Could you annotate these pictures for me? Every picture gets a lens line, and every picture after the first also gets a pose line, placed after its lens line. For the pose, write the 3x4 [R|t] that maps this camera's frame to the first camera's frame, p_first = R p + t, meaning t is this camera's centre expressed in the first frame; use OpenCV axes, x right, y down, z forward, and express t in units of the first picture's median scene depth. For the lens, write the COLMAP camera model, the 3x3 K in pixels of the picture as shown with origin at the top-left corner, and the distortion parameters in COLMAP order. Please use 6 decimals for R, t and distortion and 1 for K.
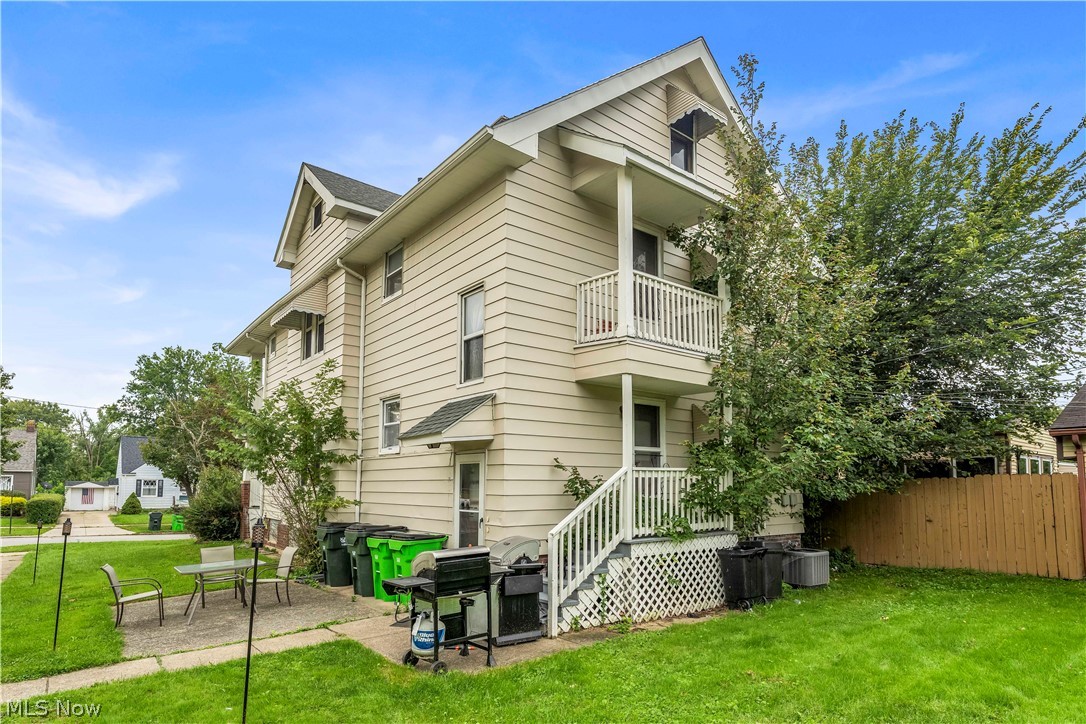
lens RADIAL K [[823.2, 0, 503.2], [0, 823.2, 364.4], [0, 0, 1]] dist [0.004412, -0.005141]
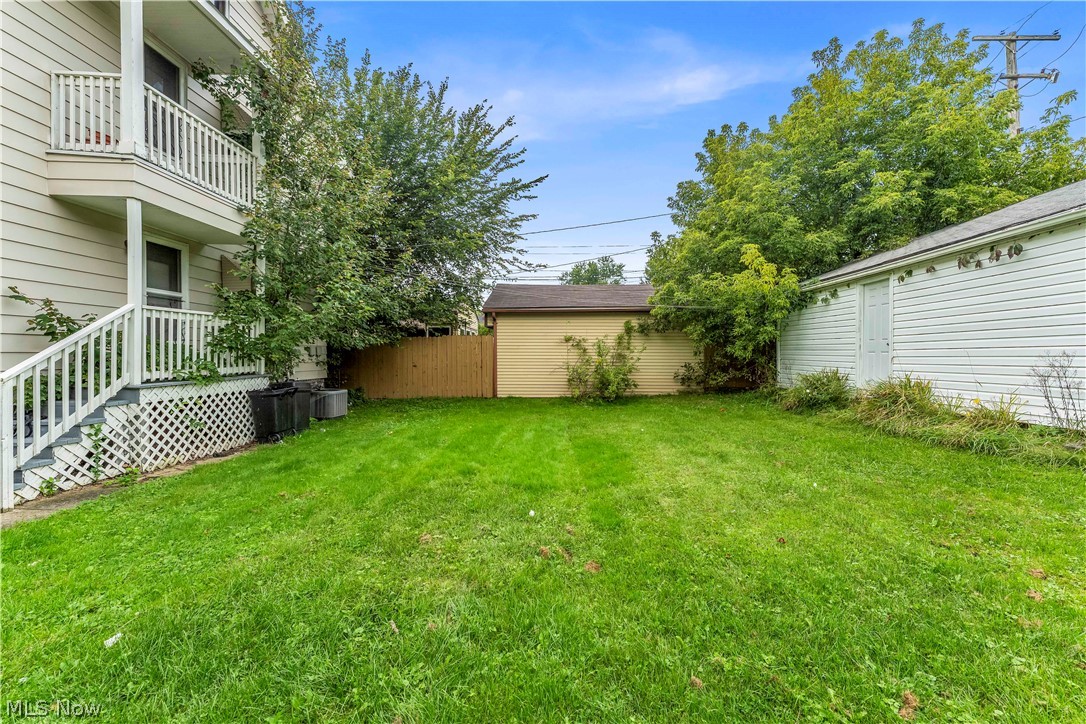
lens RADIAL K [[439.8, 0, 541.7], [0, 439.8, 362.7], [0, 0, 1]] dist [-0.000937, -0.000305]
pose [[0.651562, -0.007961, 0.758553, 0.074966], [-0.051322, 0.997191, 0.054549, 0.137491], [-0.756857, -0.074473, 0.649324, 0.340394]]
